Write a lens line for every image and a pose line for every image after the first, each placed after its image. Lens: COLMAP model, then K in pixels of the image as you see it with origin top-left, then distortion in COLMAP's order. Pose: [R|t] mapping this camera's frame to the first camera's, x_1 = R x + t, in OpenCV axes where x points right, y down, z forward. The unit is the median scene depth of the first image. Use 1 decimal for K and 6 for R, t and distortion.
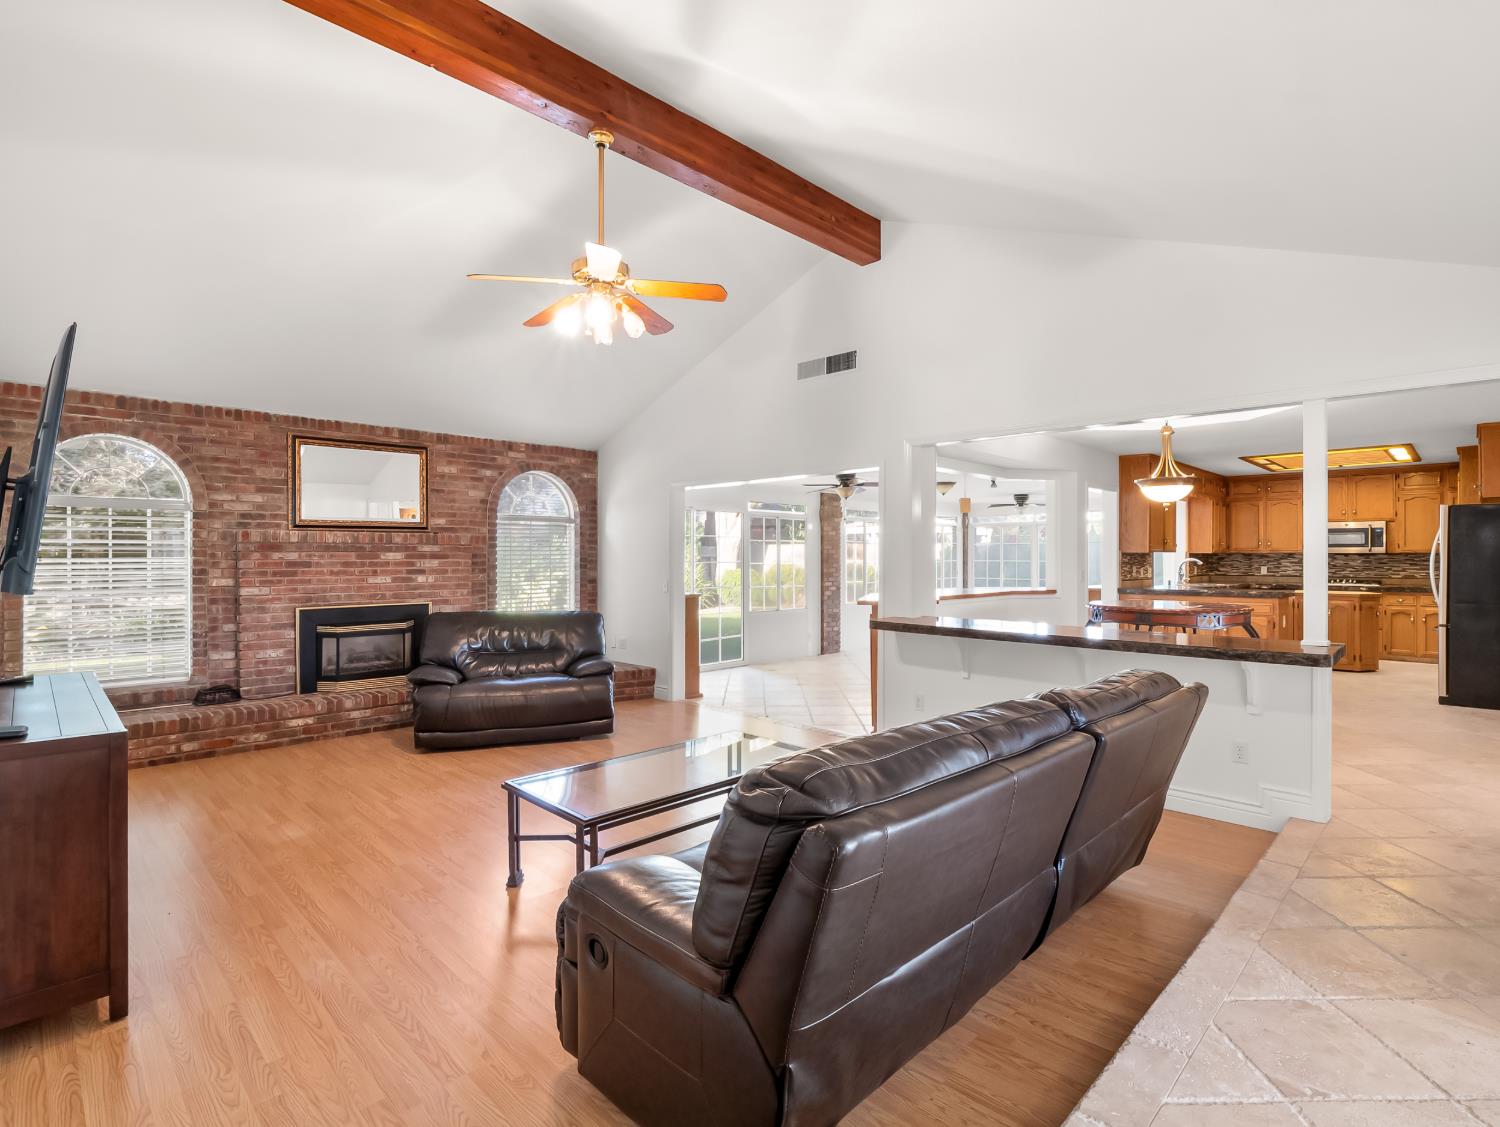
lens RADIAL K [[741.5, 0, 766.2], [0, 741.5, 555.8], [0, 0, 1]] dist [-0.011533, -0.002496]
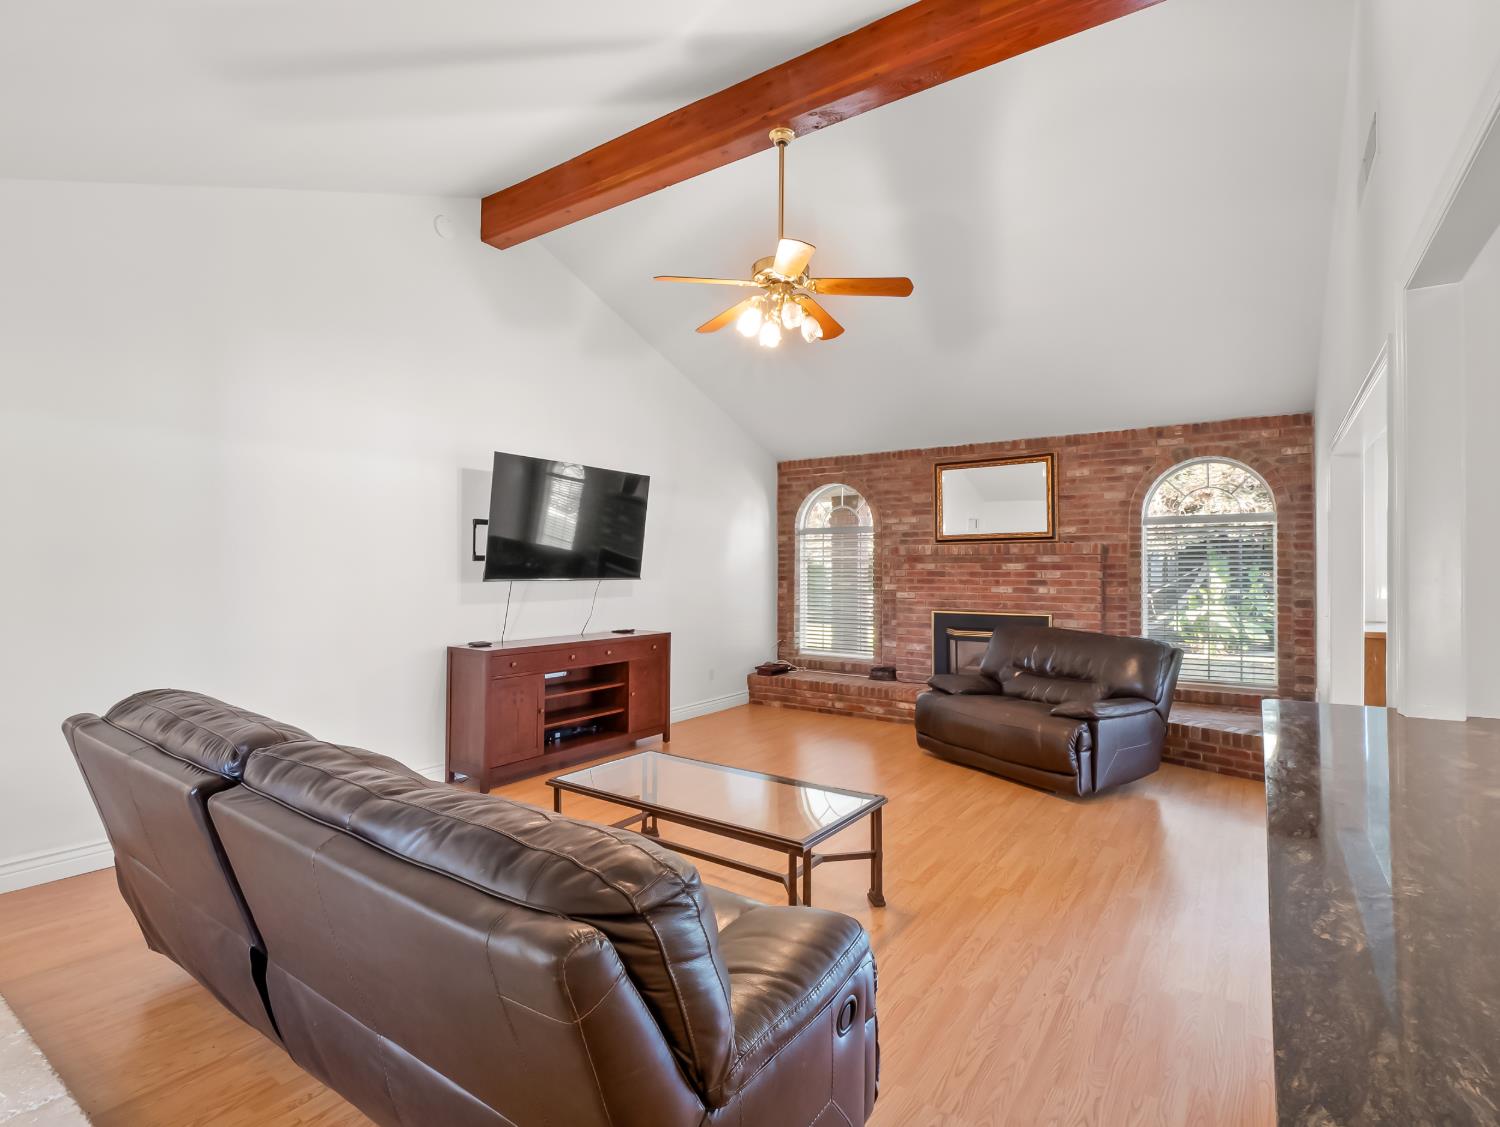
lens RADIAL K [[741.5, 0, 761.5], [0, 741.5, 561.2], [0, 0, 1]] dist [-0.011533, -0.002496]
pose [[0.162634, -0.008910, -0.986646, 0.453150], [-0.001989, 0.999954, -0.009358, 0.003052], [0.986684, 0.003484, 0.162609, 0.507566]]
